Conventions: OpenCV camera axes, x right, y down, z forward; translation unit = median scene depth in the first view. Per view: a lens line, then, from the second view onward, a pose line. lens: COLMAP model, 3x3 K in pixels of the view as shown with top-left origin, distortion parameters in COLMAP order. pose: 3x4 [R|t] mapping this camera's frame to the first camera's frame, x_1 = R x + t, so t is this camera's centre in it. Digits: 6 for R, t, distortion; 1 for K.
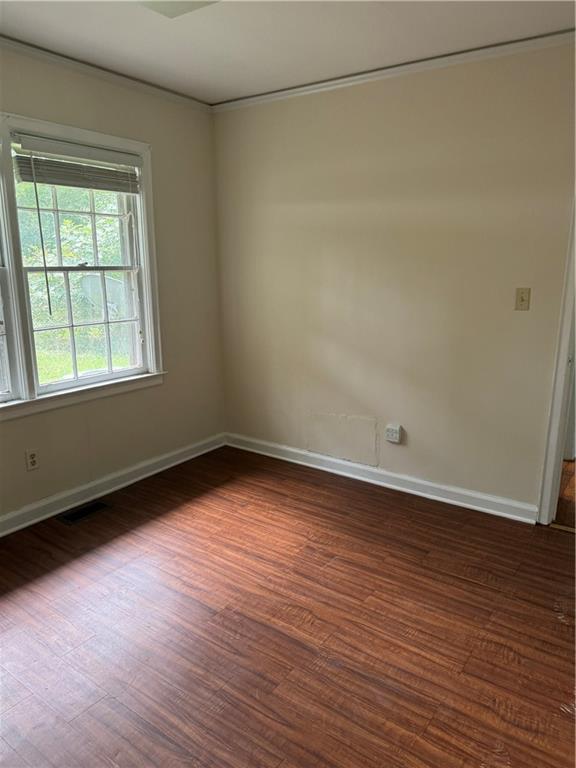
lens RADIAL K [[544.9, 0, 278.4], [0, 544.9, 381.6], [0, 0, 1]] dist [0.085800, -0.109461]
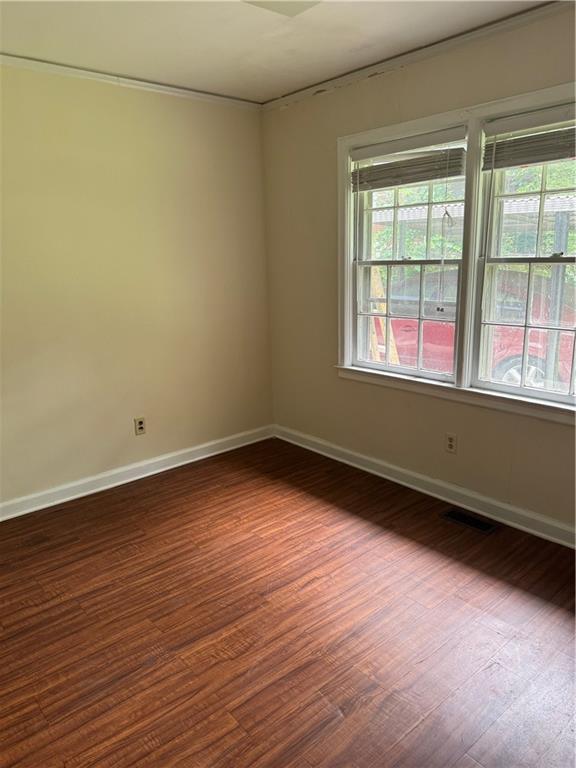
lens RADIAL K [[542.7, 0, 288.0], [0, 542.7, 384.0], [0, 0, 1]] dist [0.006376, -0.011745]
pose [[-0.239107, 0.234444, -0.942265, 0.822213], [-0.182797, 0.942194, 0.280813, -0.282502], [0.953632, 0.239387, -0.182430, 1.241088]]
